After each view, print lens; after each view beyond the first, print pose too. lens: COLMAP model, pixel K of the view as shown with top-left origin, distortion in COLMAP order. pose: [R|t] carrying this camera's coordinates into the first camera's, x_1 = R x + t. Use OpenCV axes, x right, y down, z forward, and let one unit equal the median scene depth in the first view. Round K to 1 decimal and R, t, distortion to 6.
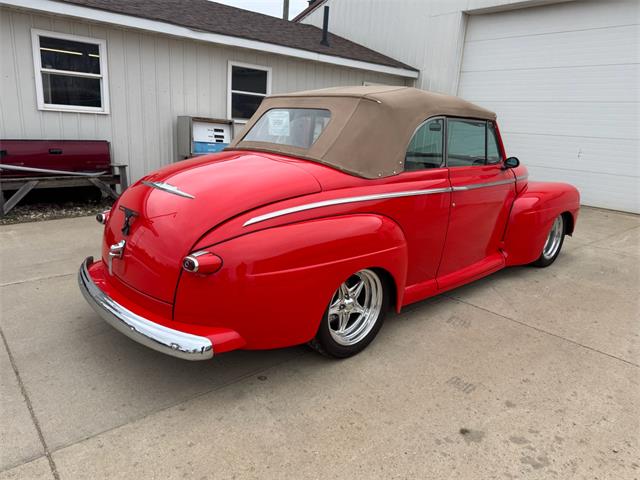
lens RADIAL K [[451.4, 0, 322.8], [0, 451.4, 241.0], [0, 0, 1]] dist [0.027375, -0.033147]
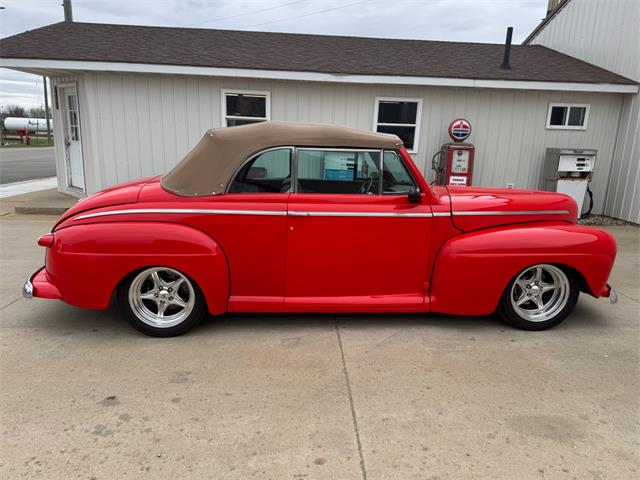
lens RADIAL K [[451.4, 0, 322.8], [0, 451.4, 241.0], [0, 0, 1]] dist [0.027375, -0.033147]
pose [[0.778646, 0.109172, -0.617893, 0.974975], [-0.146829, 0.989109, -0.010268, -0.050337], [0.610042, 0.098719, 0.786196, 0.219629]]
